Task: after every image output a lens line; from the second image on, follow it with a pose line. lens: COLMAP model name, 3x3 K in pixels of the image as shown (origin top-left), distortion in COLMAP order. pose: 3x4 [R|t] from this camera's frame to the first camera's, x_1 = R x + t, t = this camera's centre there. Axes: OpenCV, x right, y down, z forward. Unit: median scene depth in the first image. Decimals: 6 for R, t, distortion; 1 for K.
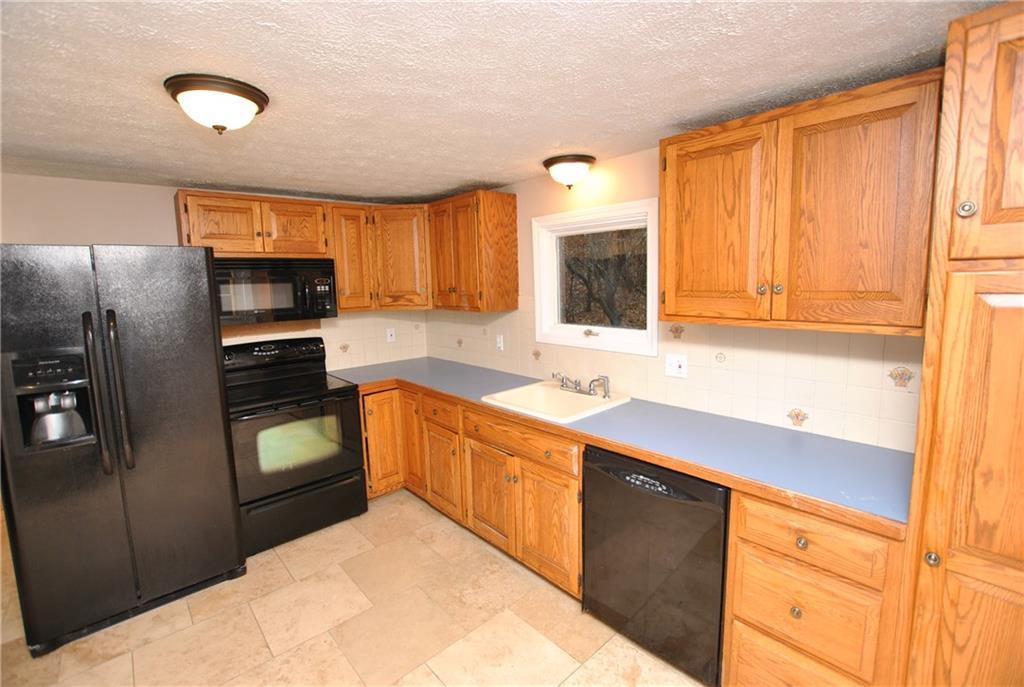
lens RADIAL K [[453.7, 0, 508.5], [0, 453.7, 335.4], [0, 0, 1]] dist [-0.036820, 0.009361]
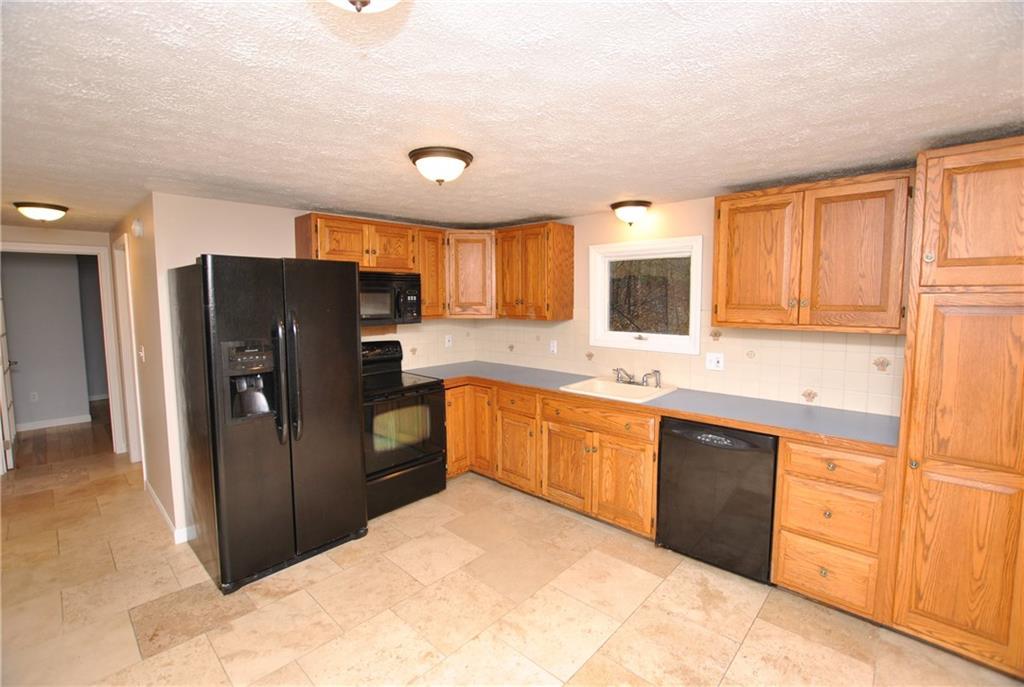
lens RADIAL K [[453.7, 0, 508.5], [0, 453.7, 335.4], [0, 0, 1]] dist [-0.036820, 0.009361]
pose [[0.996252, 0.014203, 0.085323, -0.386337], [-0.010905, 0.999180, -0.038996, 0.054148], [-0.085807, 0.037920, 0.995590, -0.298893]]
